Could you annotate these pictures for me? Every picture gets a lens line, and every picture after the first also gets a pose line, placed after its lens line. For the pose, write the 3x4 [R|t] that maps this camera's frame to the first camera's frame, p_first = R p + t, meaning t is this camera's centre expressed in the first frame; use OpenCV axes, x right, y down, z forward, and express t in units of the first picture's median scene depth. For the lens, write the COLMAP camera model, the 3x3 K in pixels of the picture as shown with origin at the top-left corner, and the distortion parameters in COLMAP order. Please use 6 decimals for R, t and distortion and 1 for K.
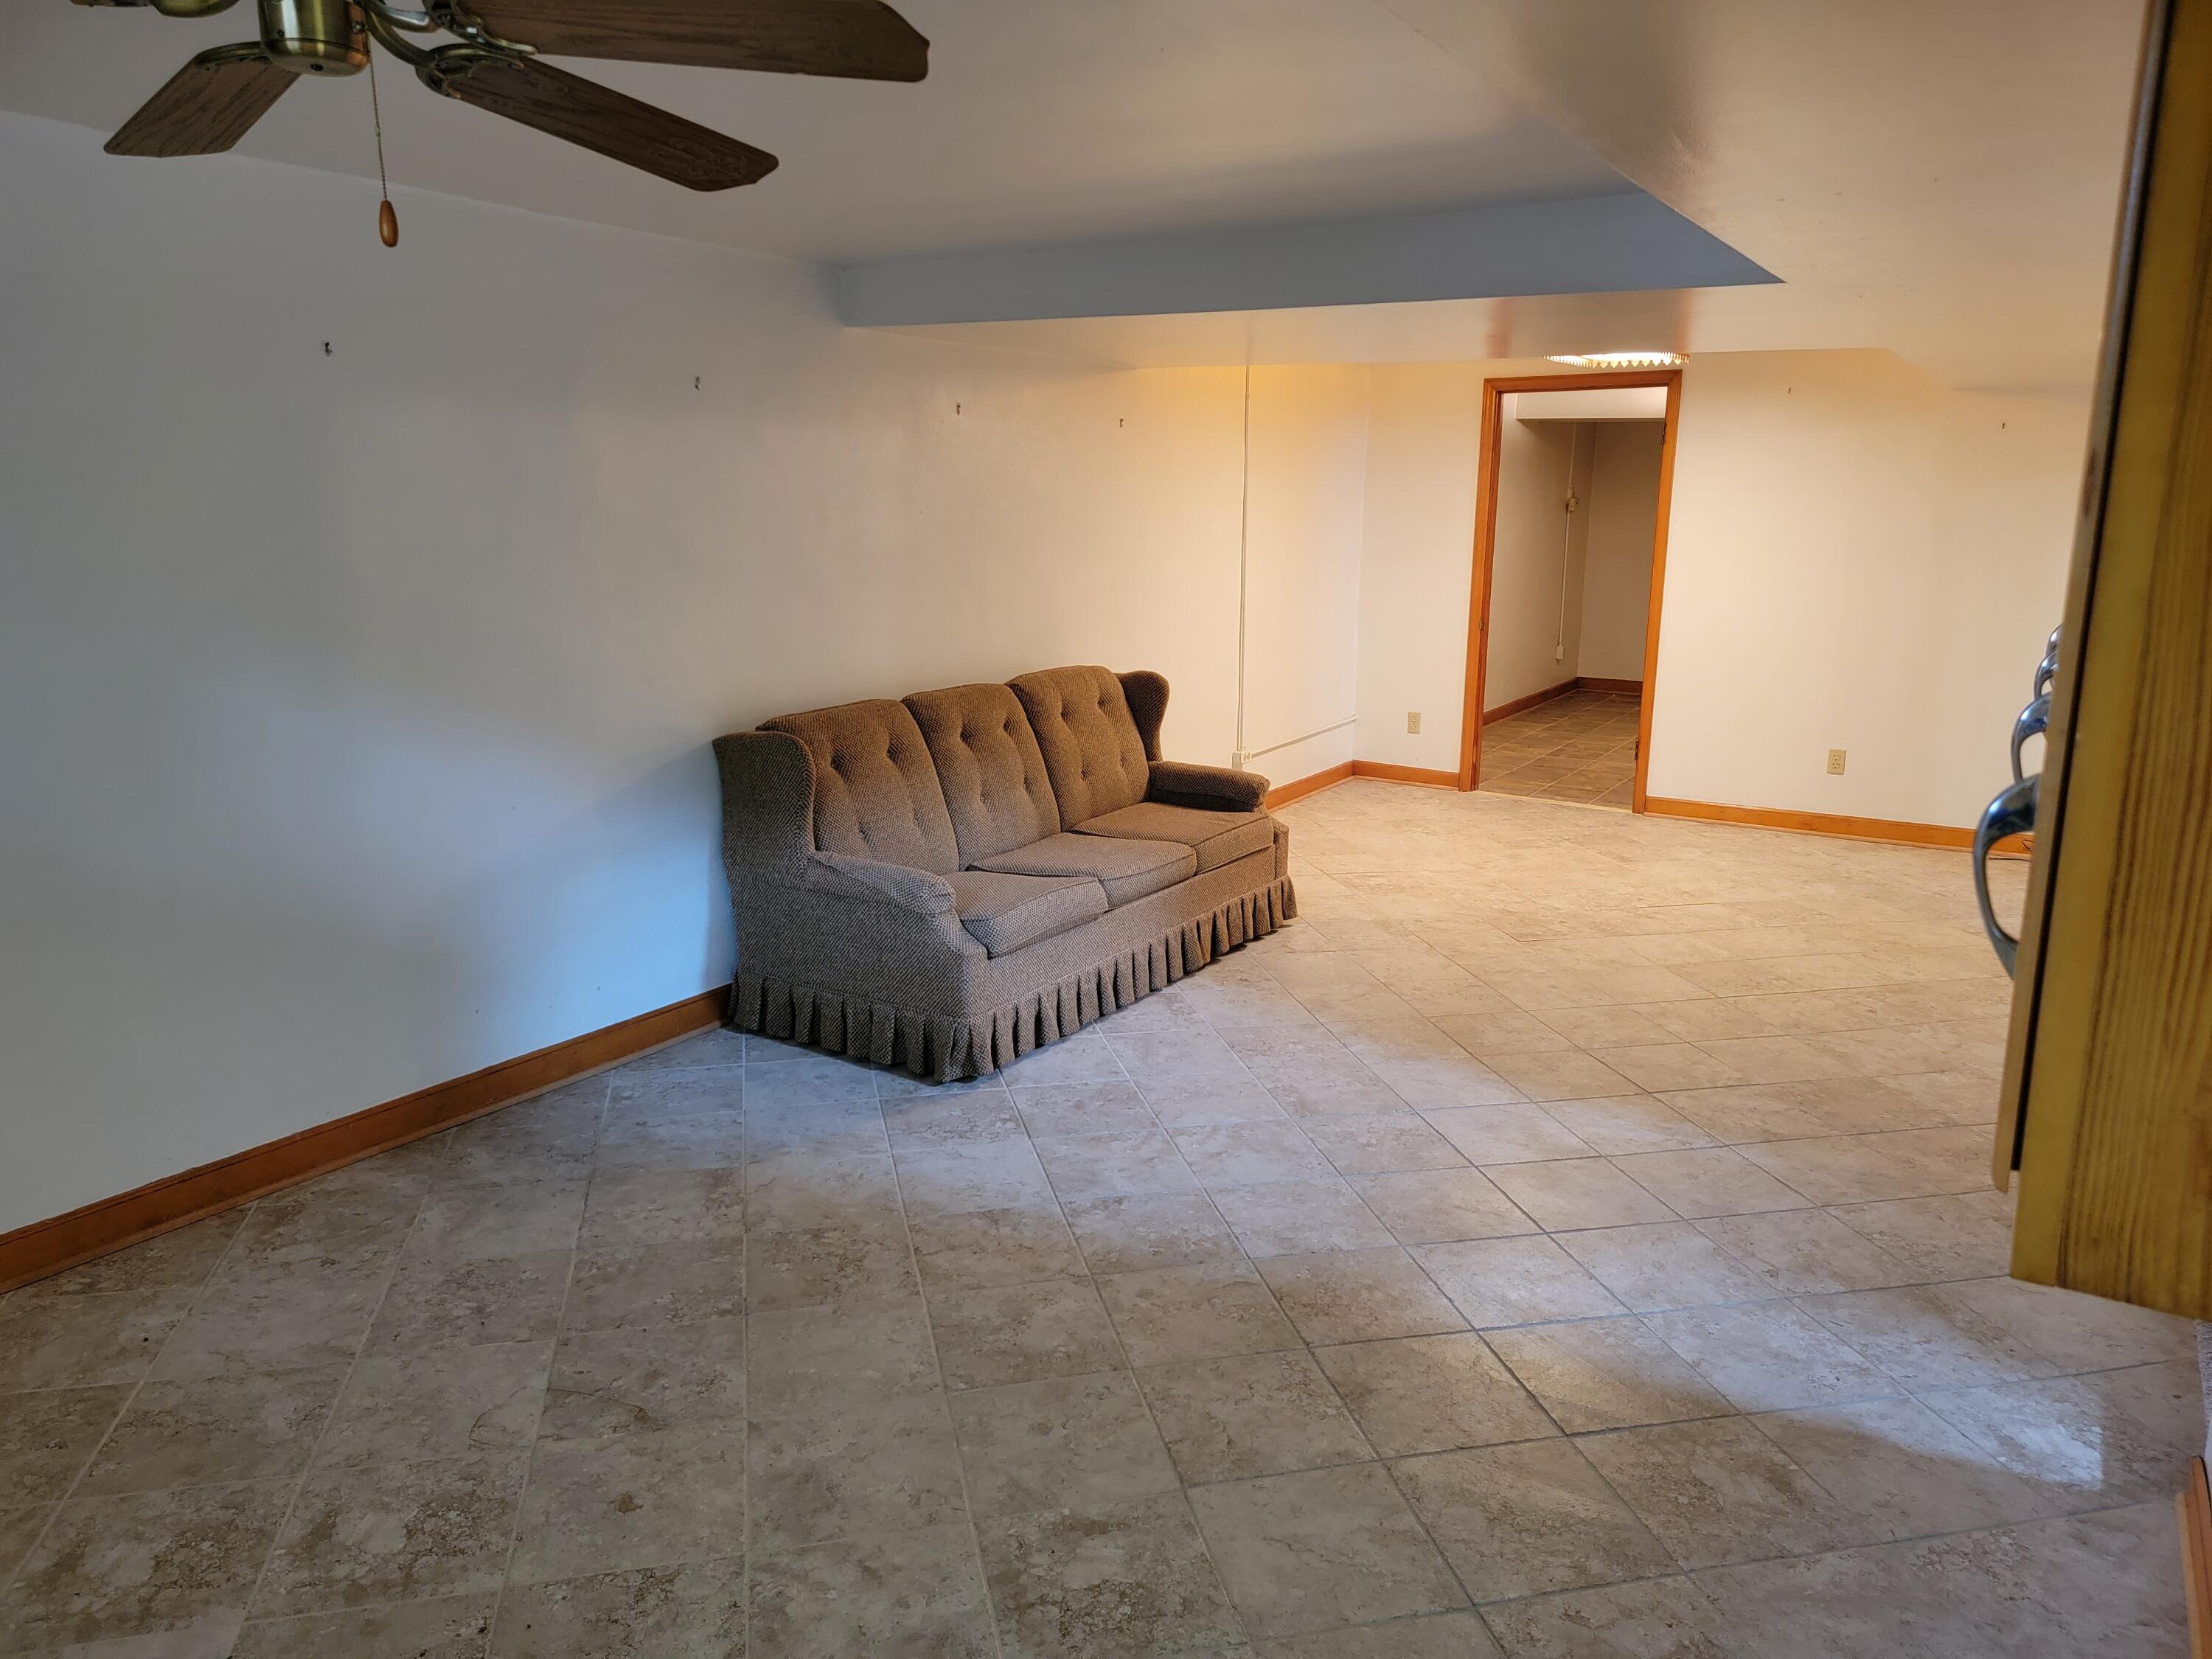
lens RADIAL K [[1524.2, 0, 1112.6], [0, 1524.2, 825.7], [0, 0, 1]] dist [0.044553, -0.011846]
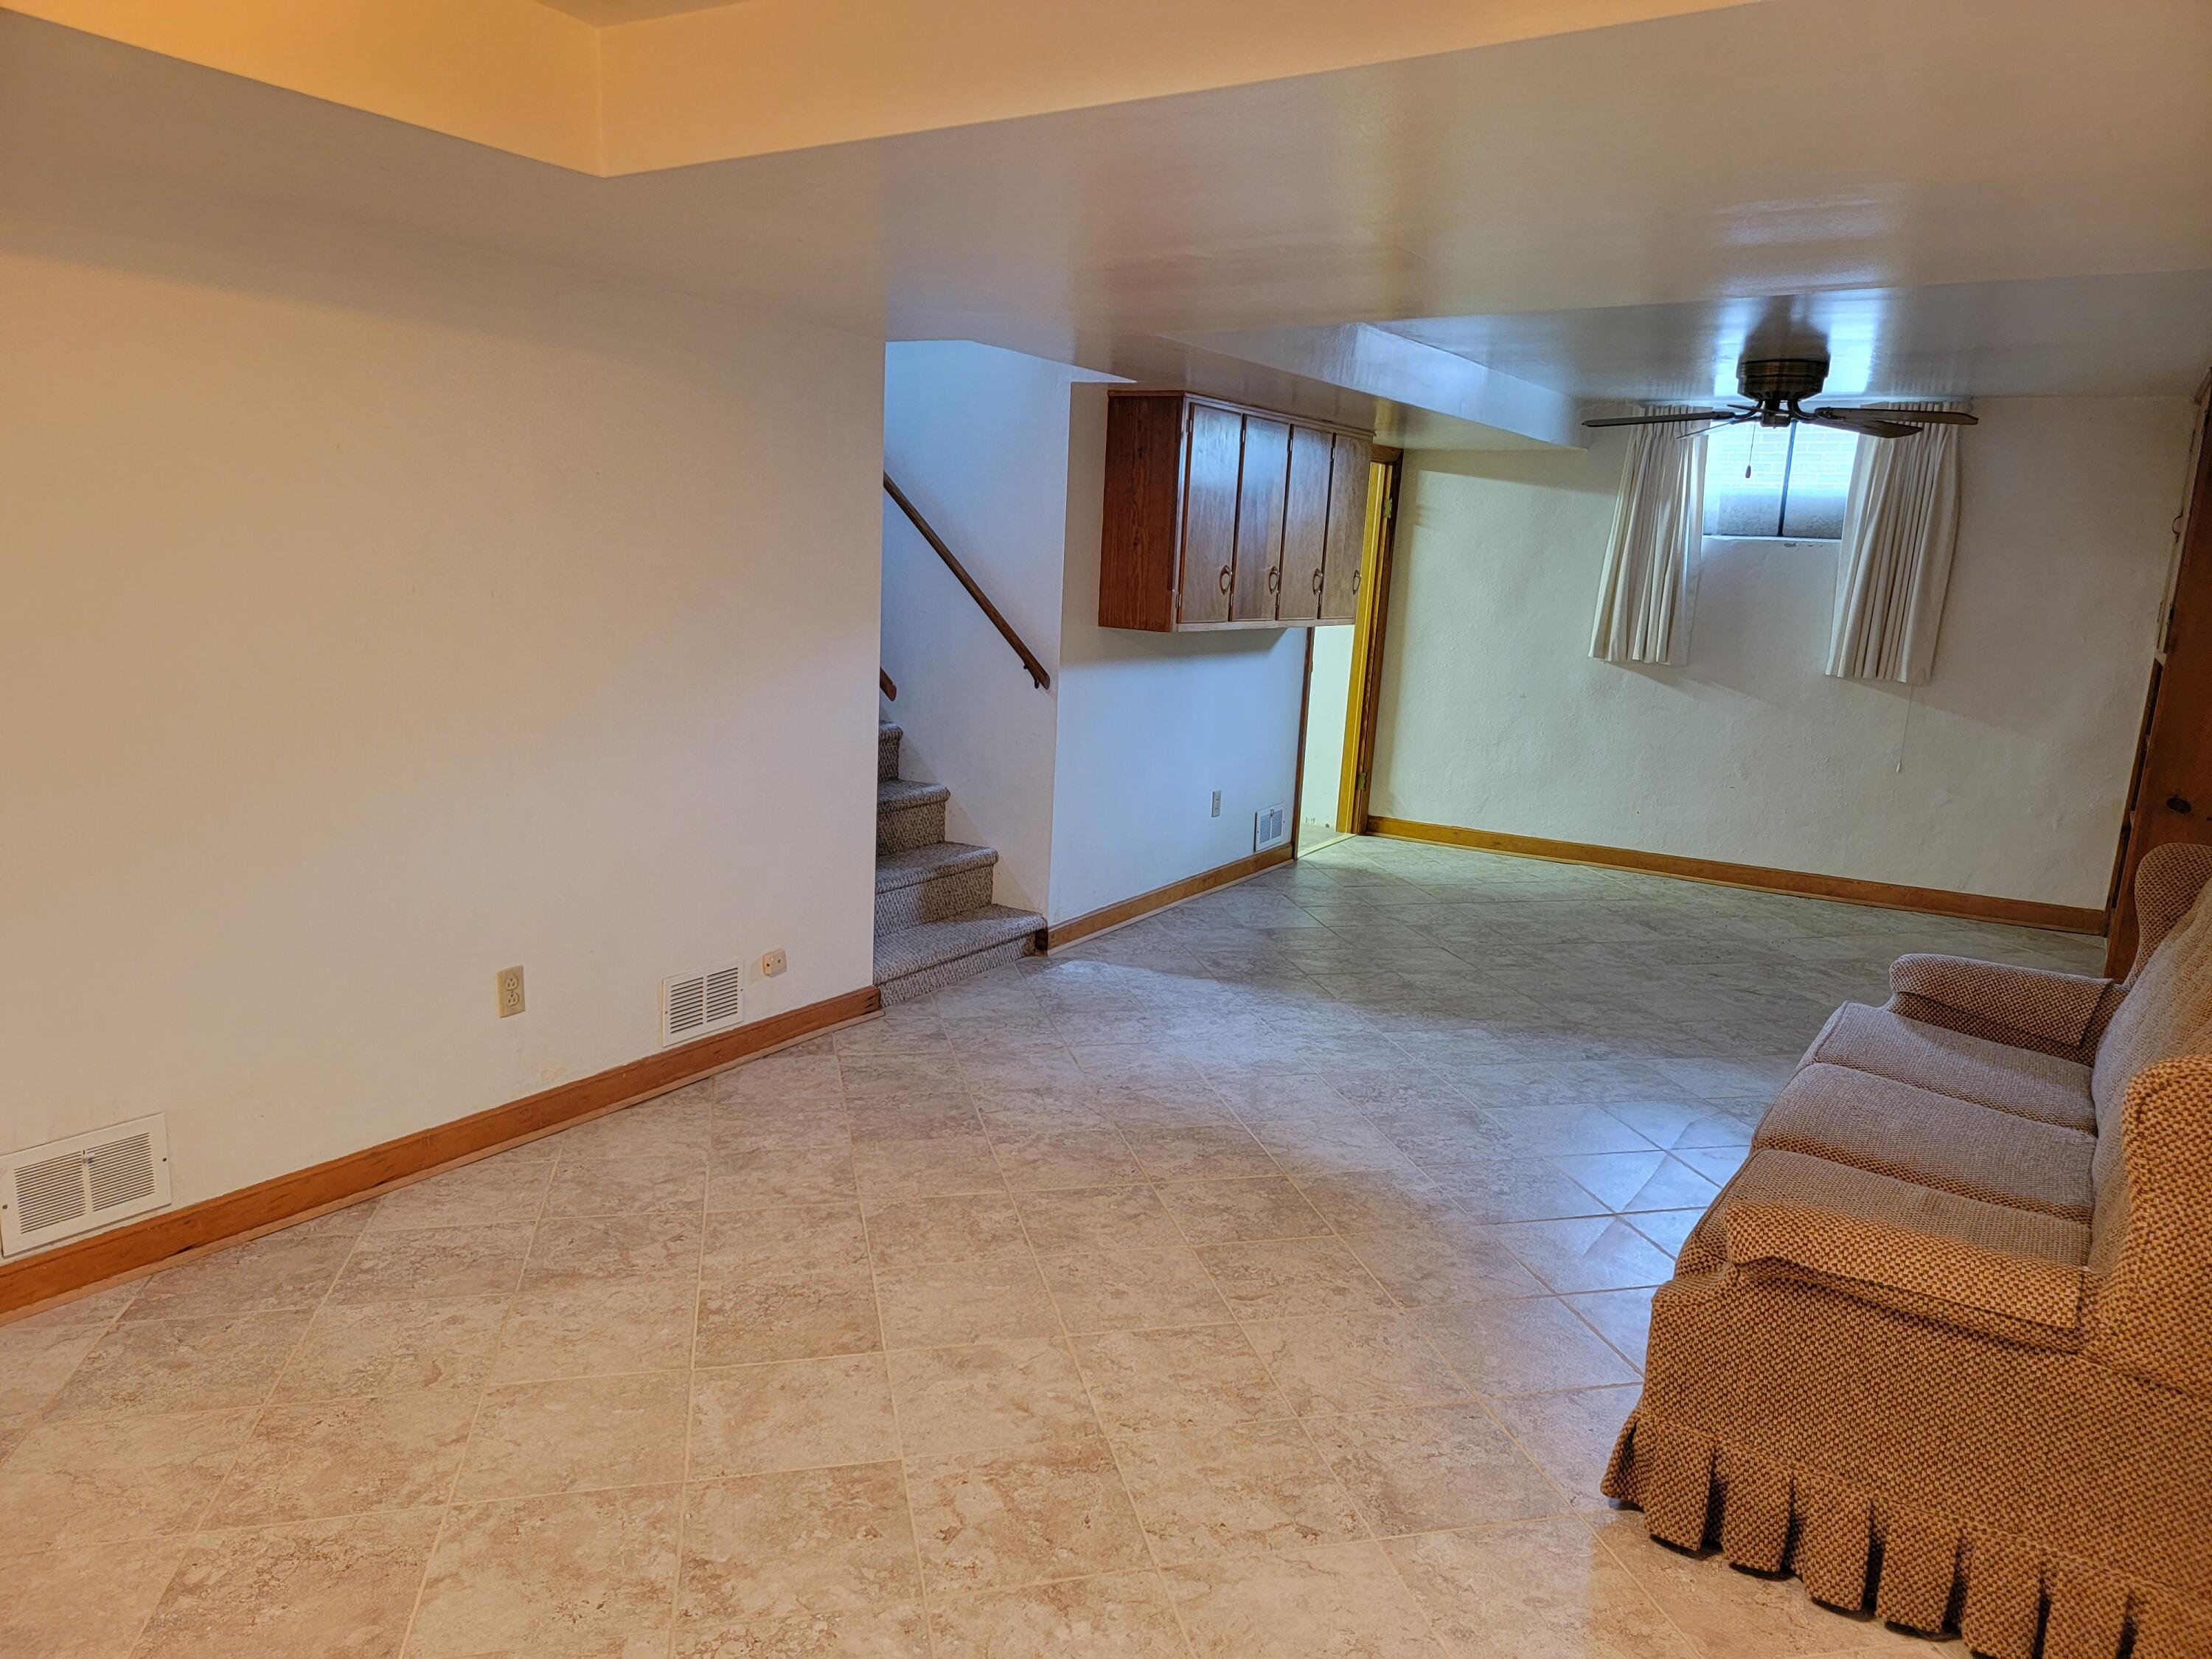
lens RADIAL K [[1524.2, 0, 1103.1], [0, 1524.2, 836.3], [0, 0, 1]] dist [0.044553, -0.011846]
pose [[-0.998680, -0.051336, 0.001873, 0.365278], [-0.046555, 0.919877, 0.389435, -0.365660], [-0.021715, 0.388833, -0.921052, 1.804488]]
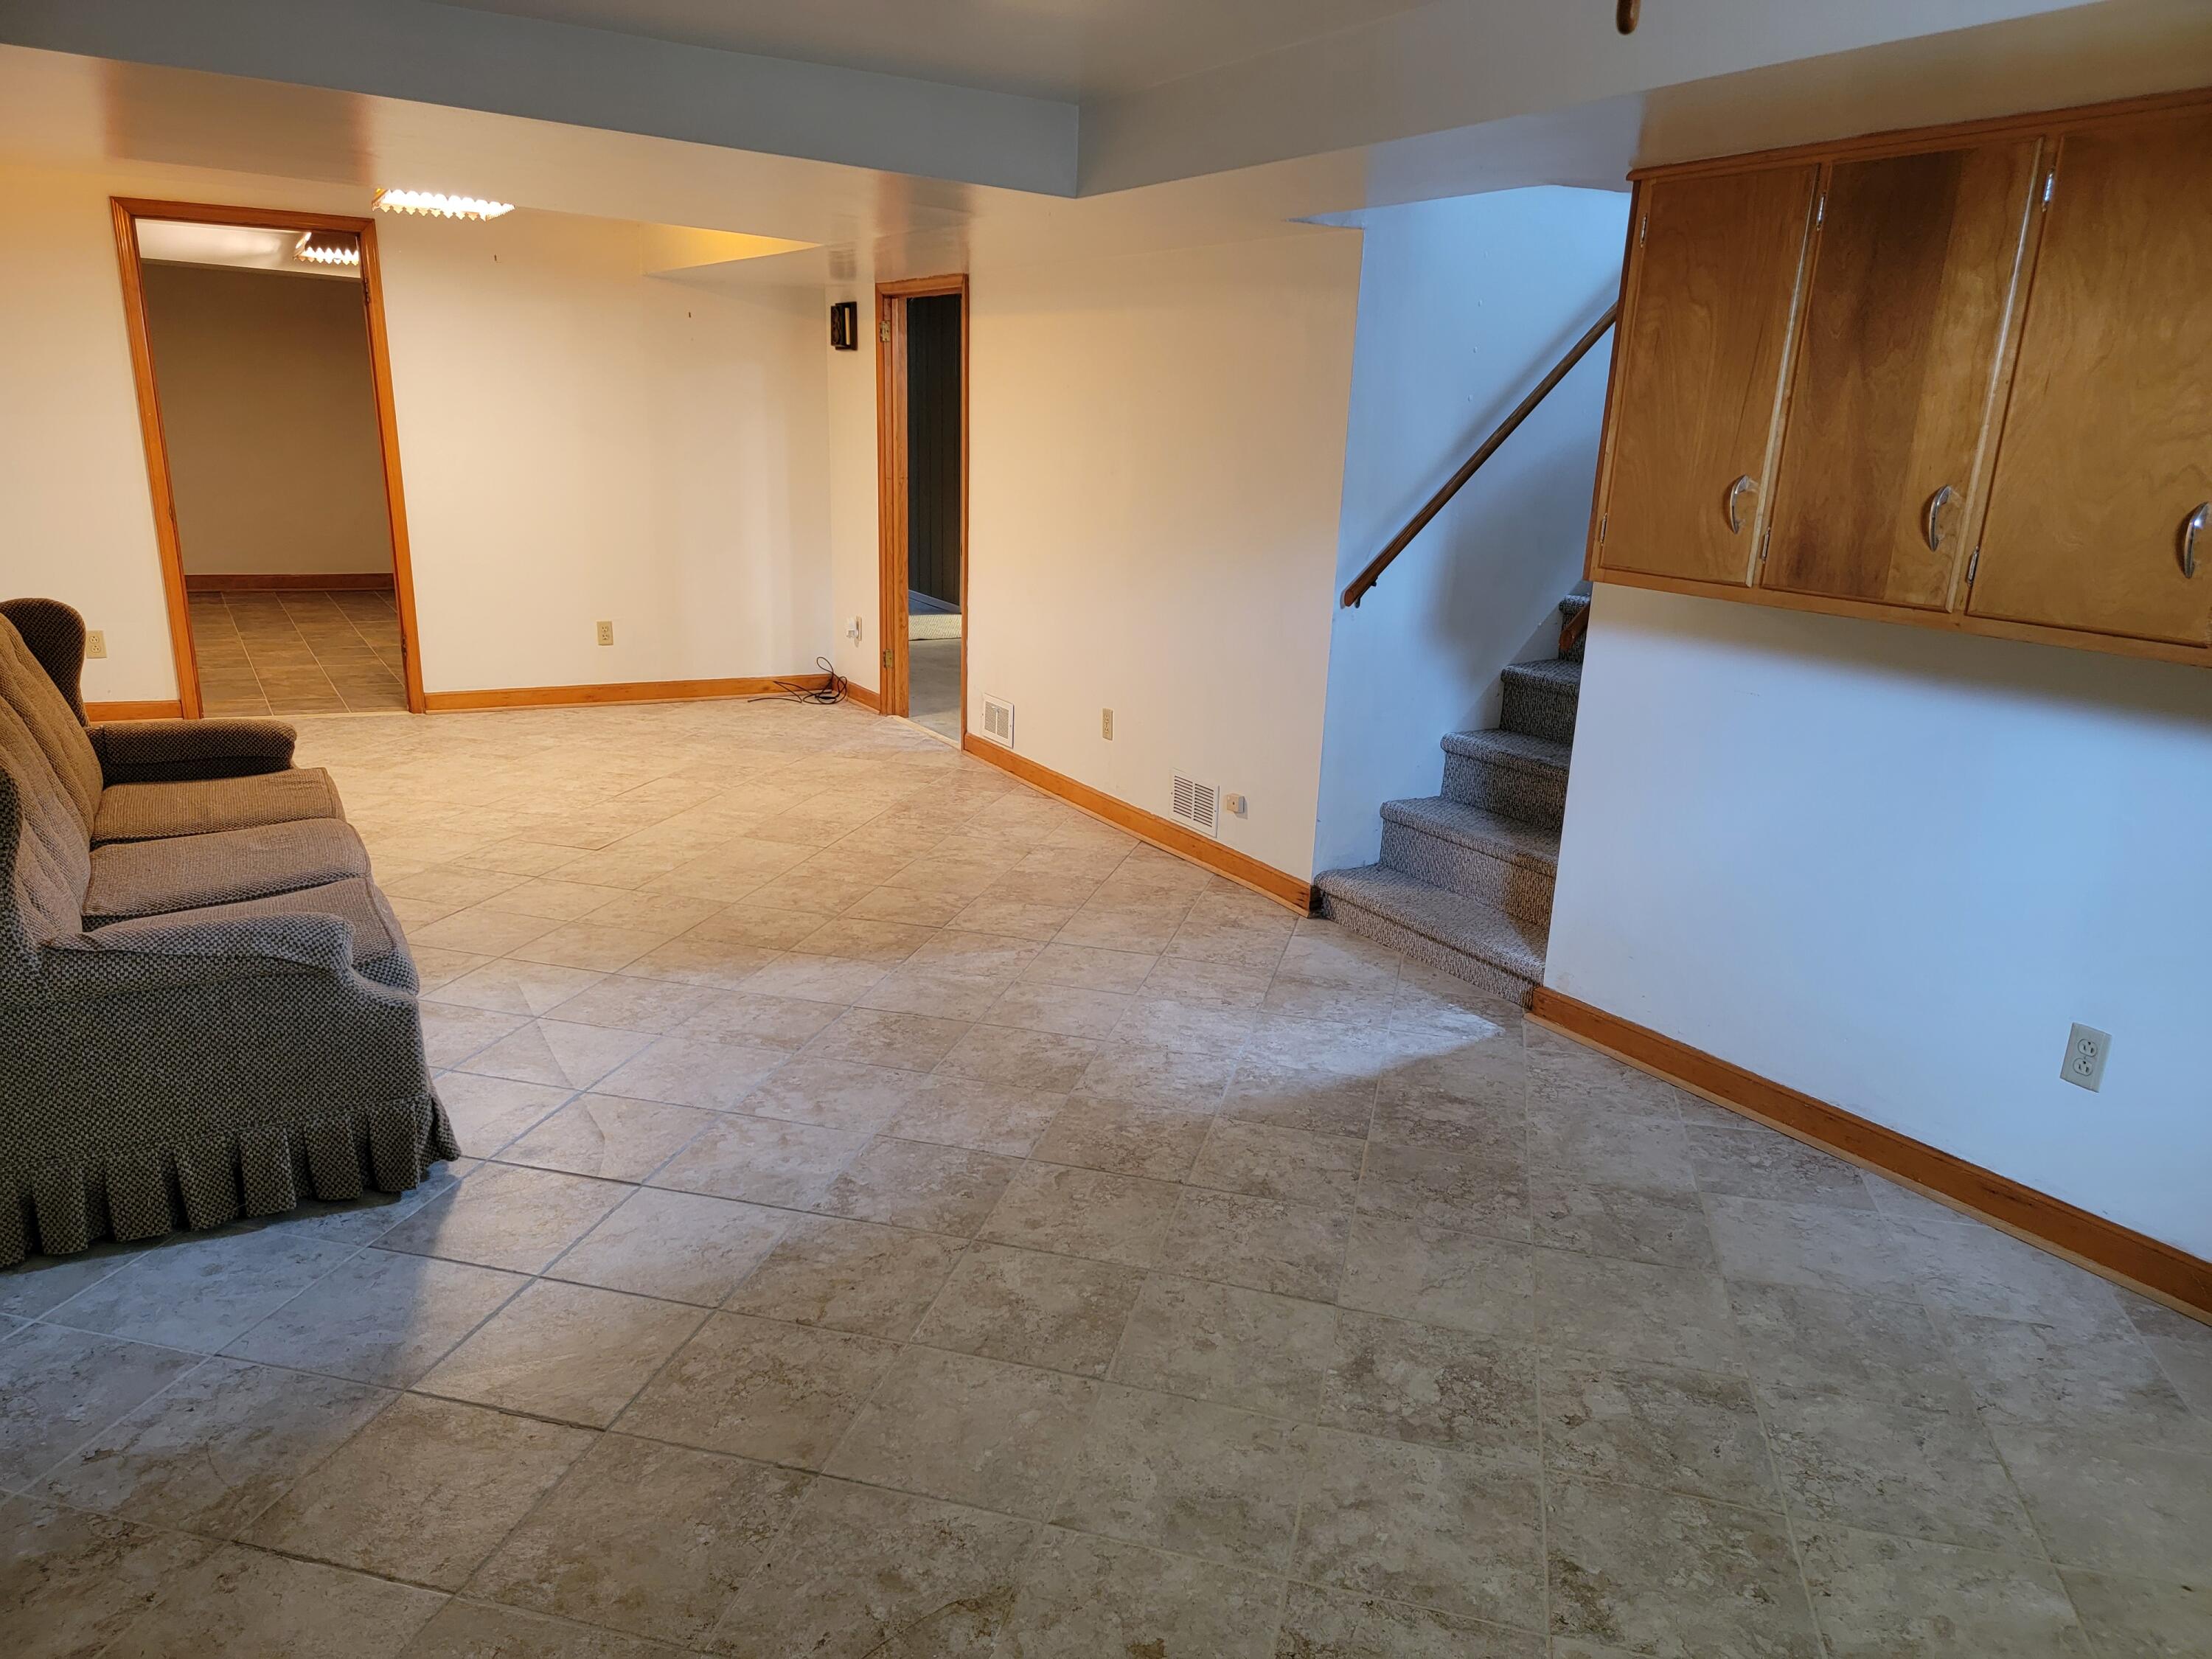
lens RADIAL K [[1524.2, 0, 1110.0], [0, 1524.2, 835.1], [0, 0, 1]] dist [0.044553, -0.011846]
pose [[0.457789, -0.225145, 0.860081, -0.531269], [0.151418, 0.973014, 0.174113, -0.066091], [-0.876072, 0.050524, 0.479527, 0.356728]]
